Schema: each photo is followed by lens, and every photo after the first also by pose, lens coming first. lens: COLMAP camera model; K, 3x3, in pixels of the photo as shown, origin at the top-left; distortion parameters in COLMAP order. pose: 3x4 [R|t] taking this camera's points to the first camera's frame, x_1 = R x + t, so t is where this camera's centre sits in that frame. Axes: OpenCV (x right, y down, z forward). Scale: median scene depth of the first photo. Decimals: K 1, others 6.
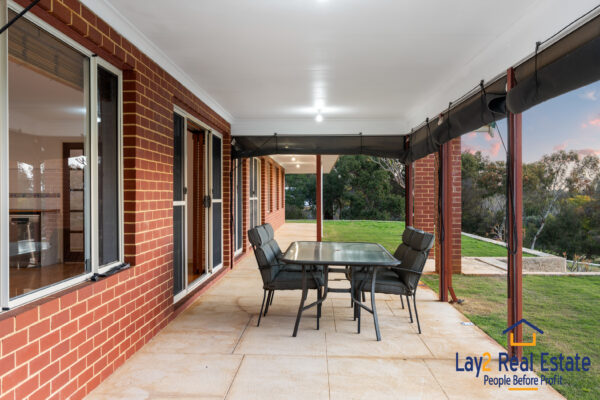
lens RADIAL K [[600.0, 0, 301.4], [0, 600.0, 197.9], [0, 0, 1]] dist [0.035715, 0.000000]
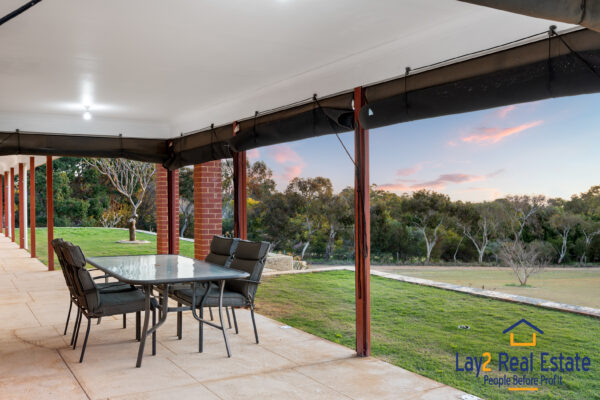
lens RADIAL K [[600.0, 0, 301.1], [0, 600.0, 202.3], [0, 0, 1]] dist [0.035715, 0.000000]
pose [[0.845865, -0.011377, 0.533276, -0.207040], [0.009440, 0.999935, 0.006360, -0.009970], [-0.533314, -0.000346, 0.845917, 0.094716]]
